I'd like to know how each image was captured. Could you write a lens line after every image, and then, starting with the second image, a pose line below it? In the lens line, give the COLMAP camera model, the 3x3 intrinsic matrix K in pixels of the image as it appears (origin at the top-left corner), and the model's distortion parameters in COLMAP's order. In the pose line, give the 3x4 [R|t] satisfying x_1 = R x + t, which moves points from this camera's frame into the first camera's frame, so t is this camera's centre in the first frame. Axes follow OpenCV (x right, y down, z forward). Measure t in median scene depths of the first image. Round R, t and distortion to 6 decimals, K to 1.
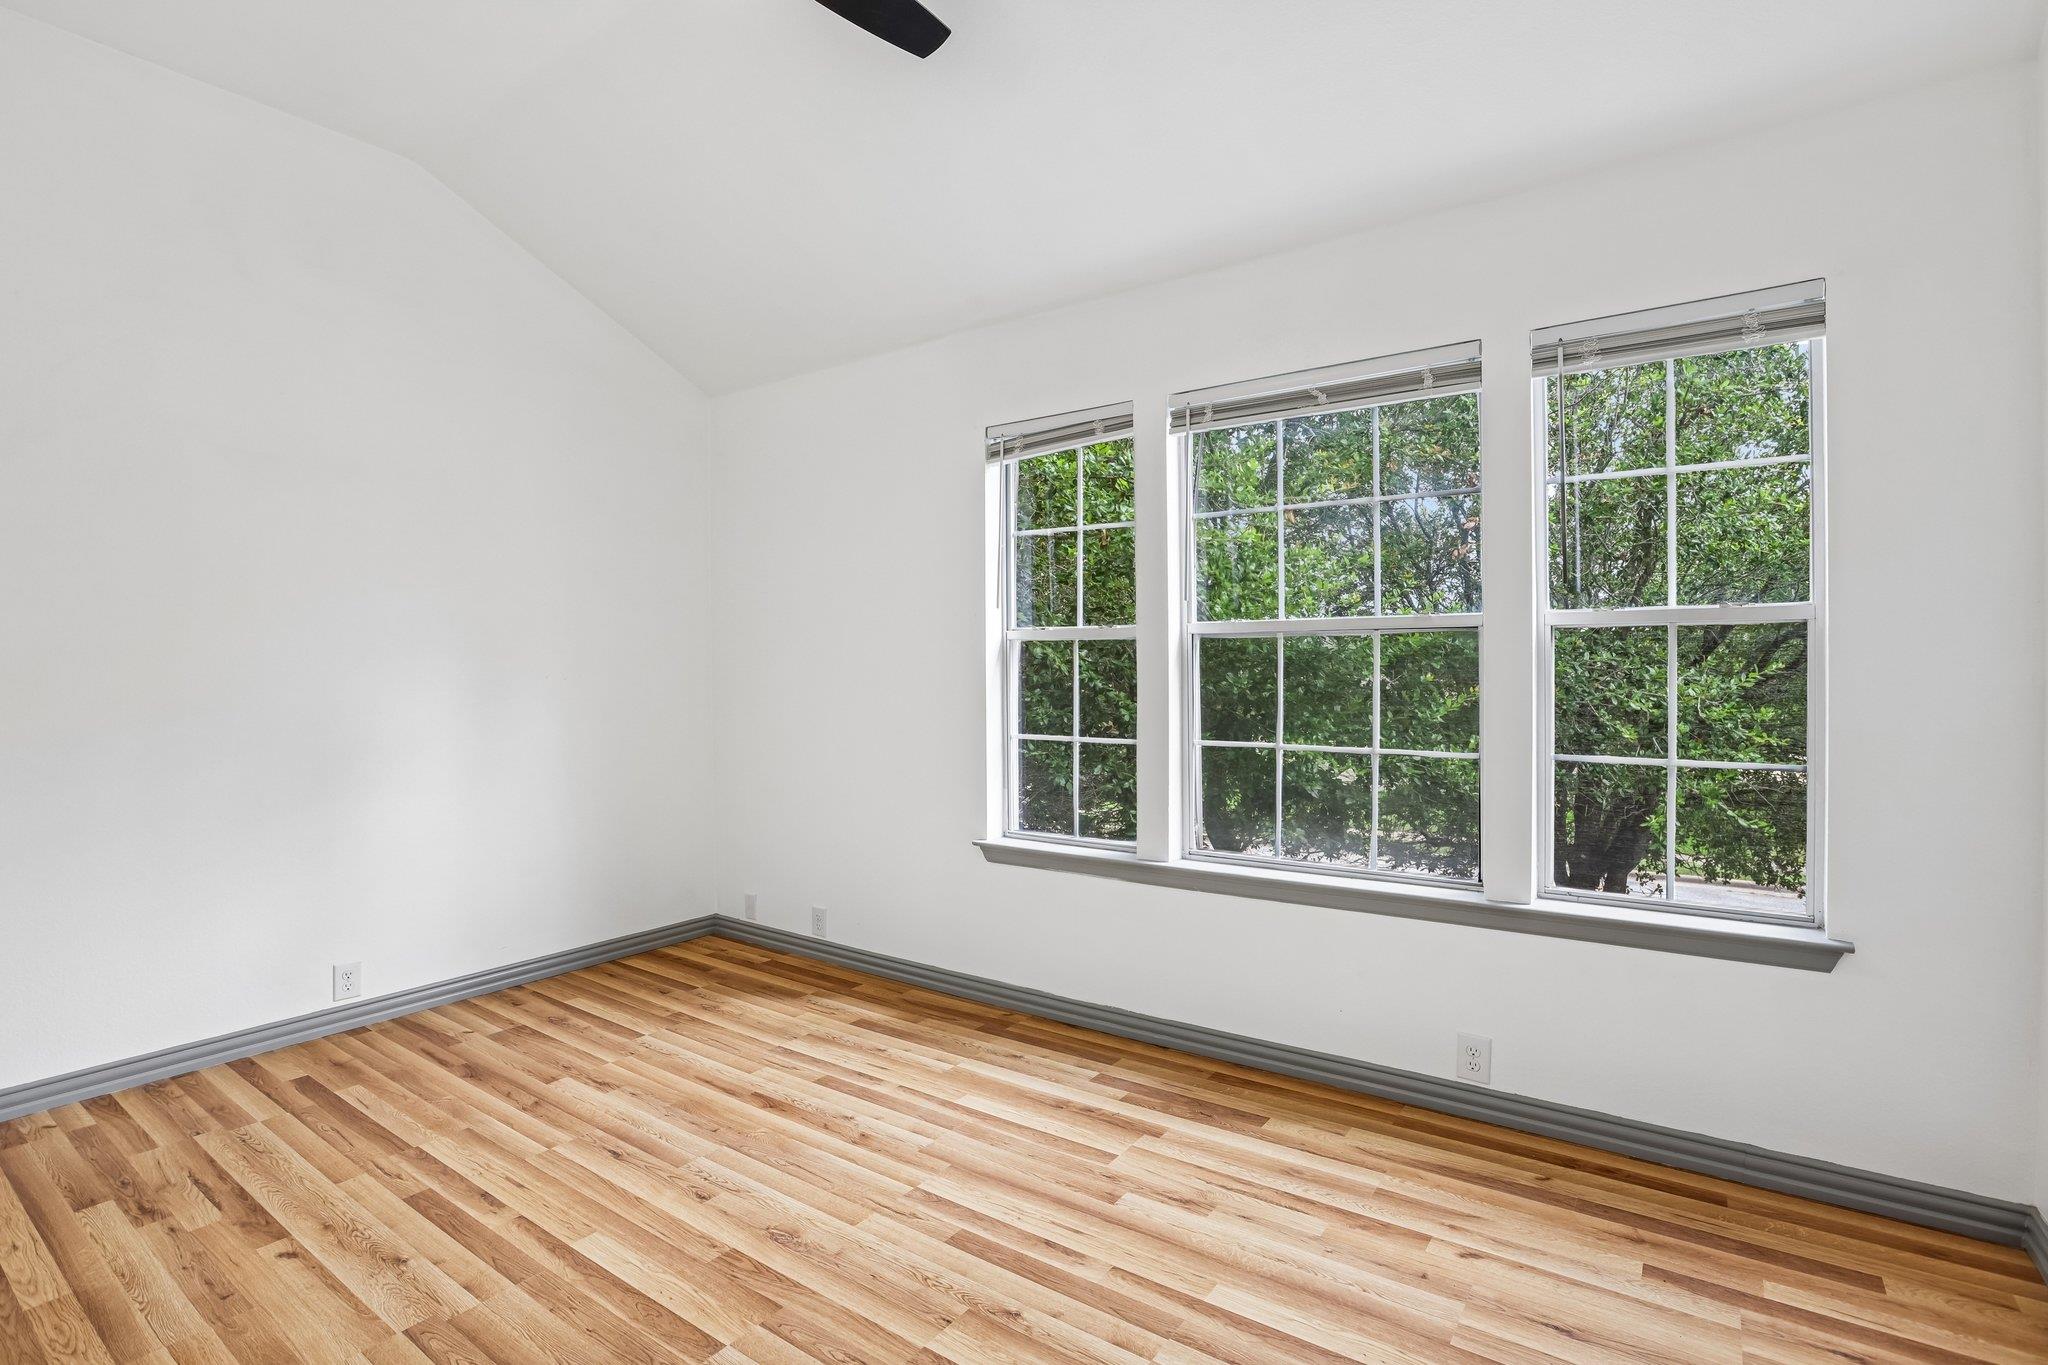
lens RADIAL K [[944.6, 0, 1039.0], [0, 944.6, 676.0], [0, 0, 1]] dist [-0.054957, 0.014941]
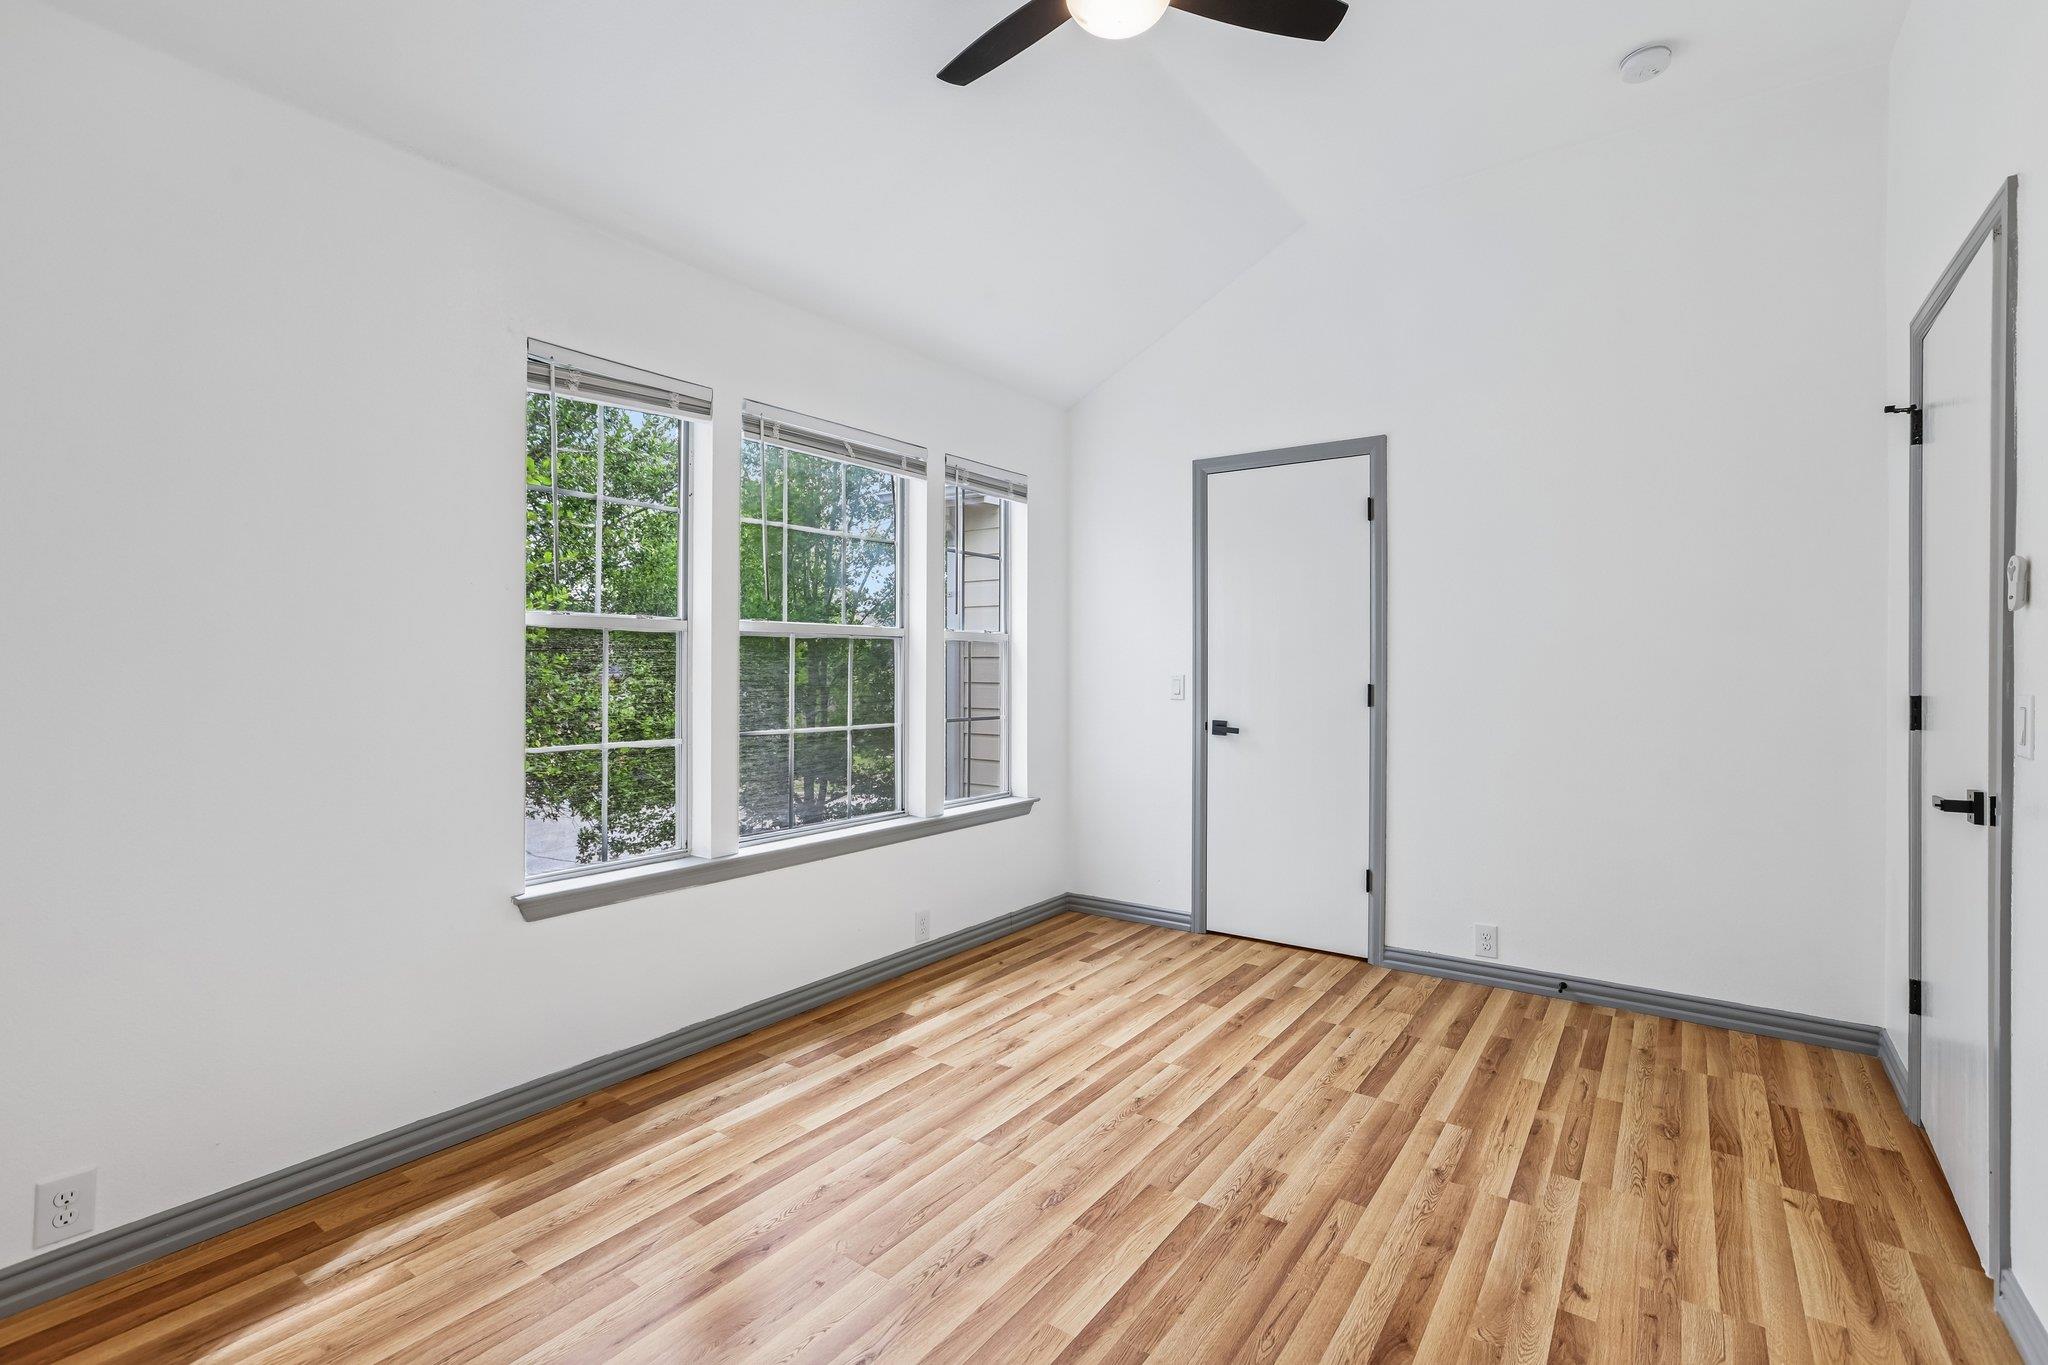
lens RADIAL K [[933.3, 0, 1021.6], [0, 933.3, 666.8], [0, 0, 1]] dist [-0.047189, 0.016263]
pose [[0.023458, 0.001384, 0.999724, -1.074554], [0.005207, 0.999985, -0.001507, -0.017215], [-0.999711, 0.005241, 0.023451, 0.792834]]
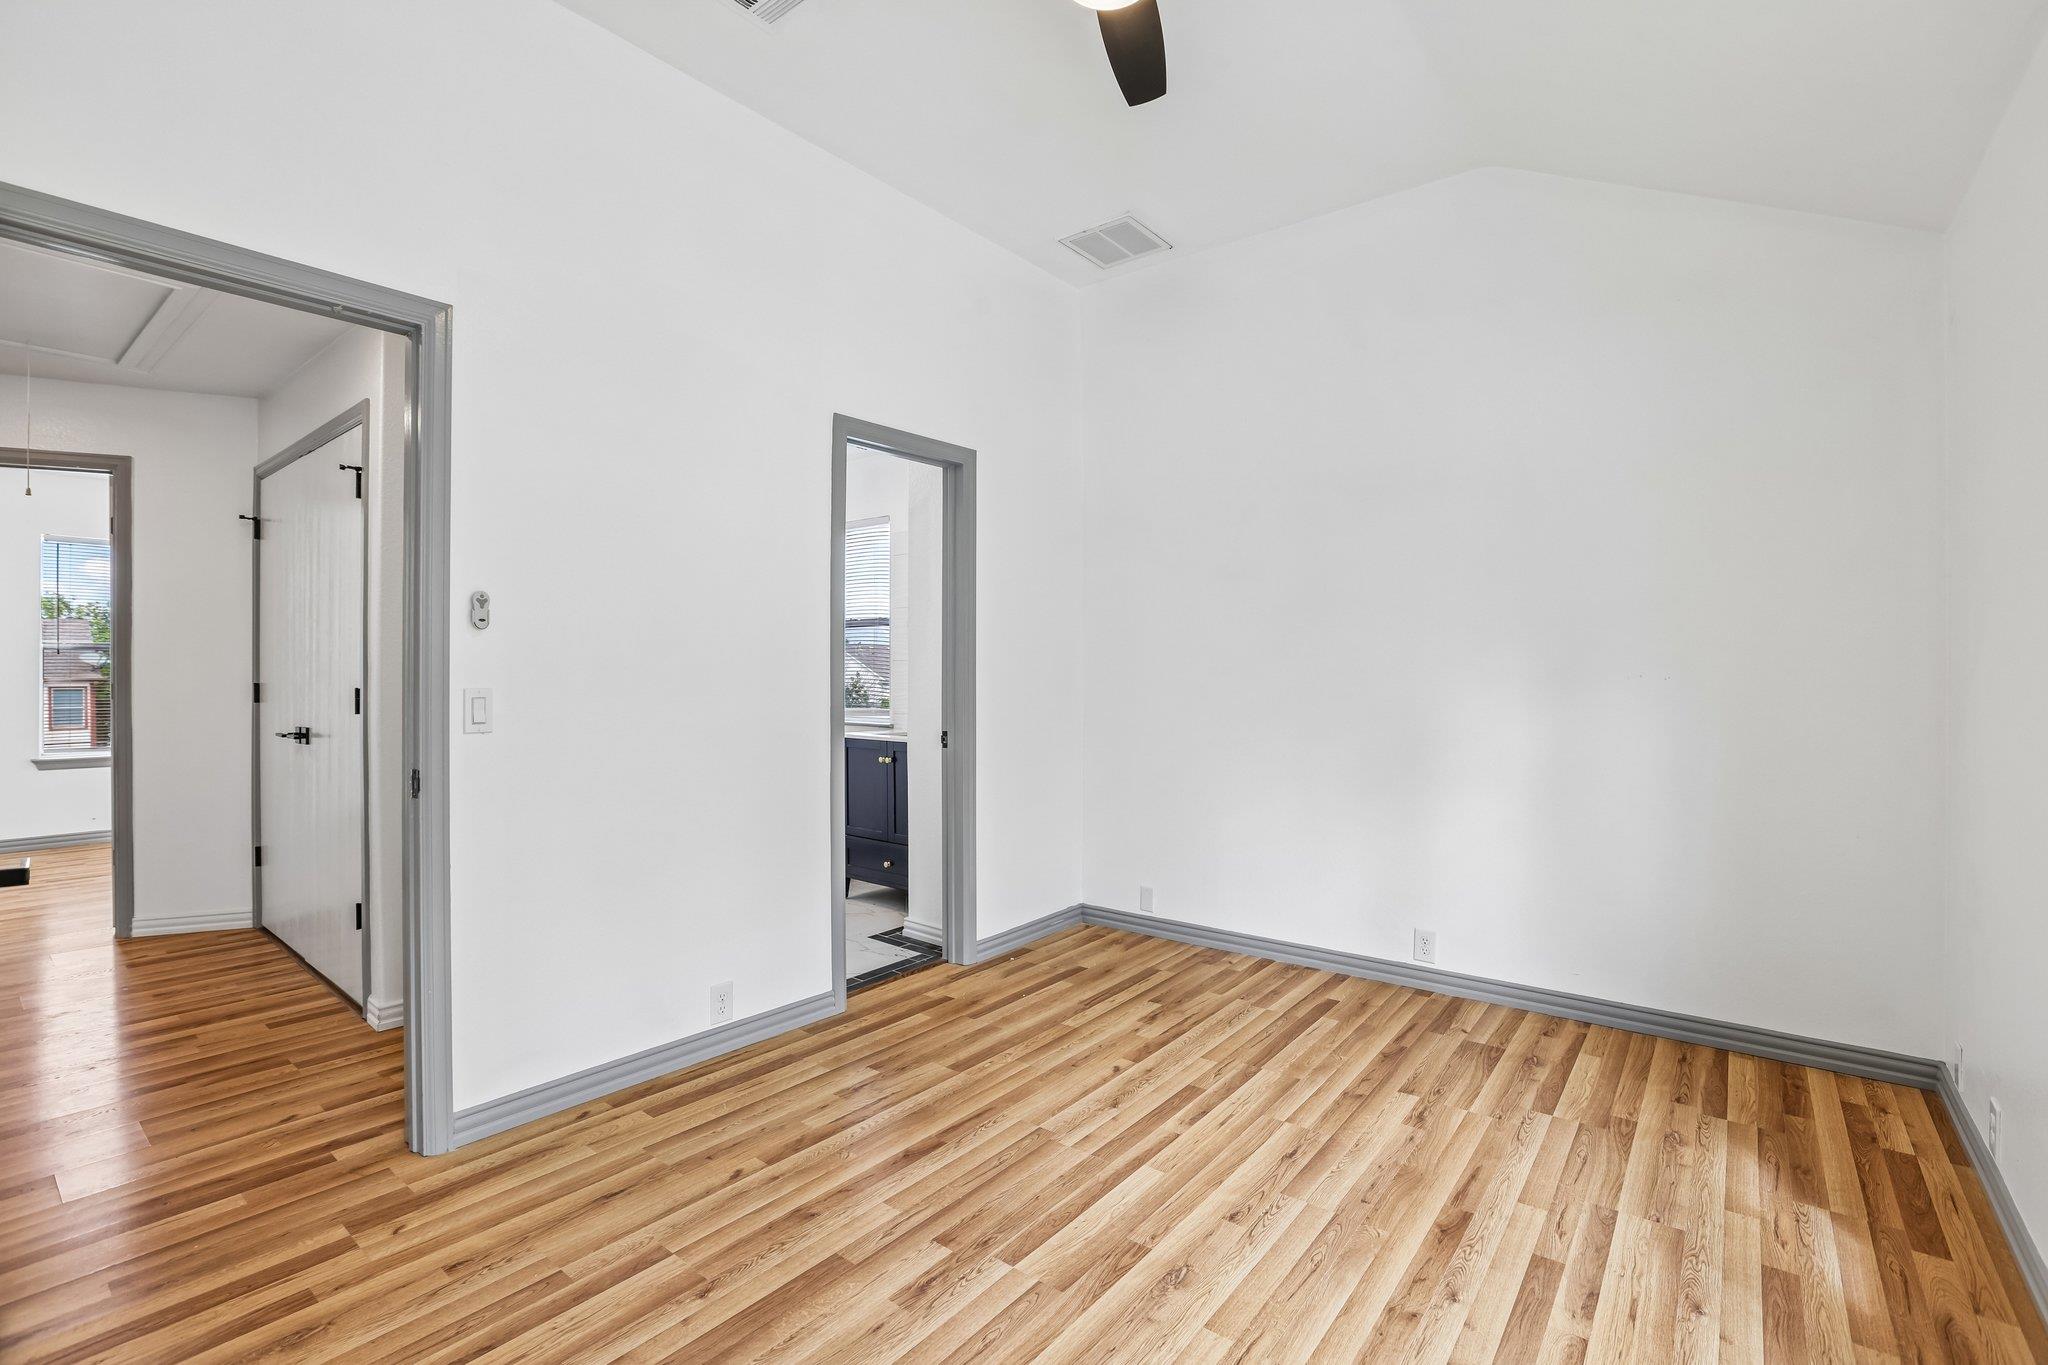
lens RADIAL K [[933.3, 0, 1021.6], [0, 933.3, 666.8], [0, 0, 1]] dist [-0.047189, 0.016263]
pose [[-0.063811, 0.004931, -0.997950, 0.536960], [-0.007153, 0.999960, 0.005398, -0.027401], [0.997936, 0.007482, -0.063774, 0.704156]]
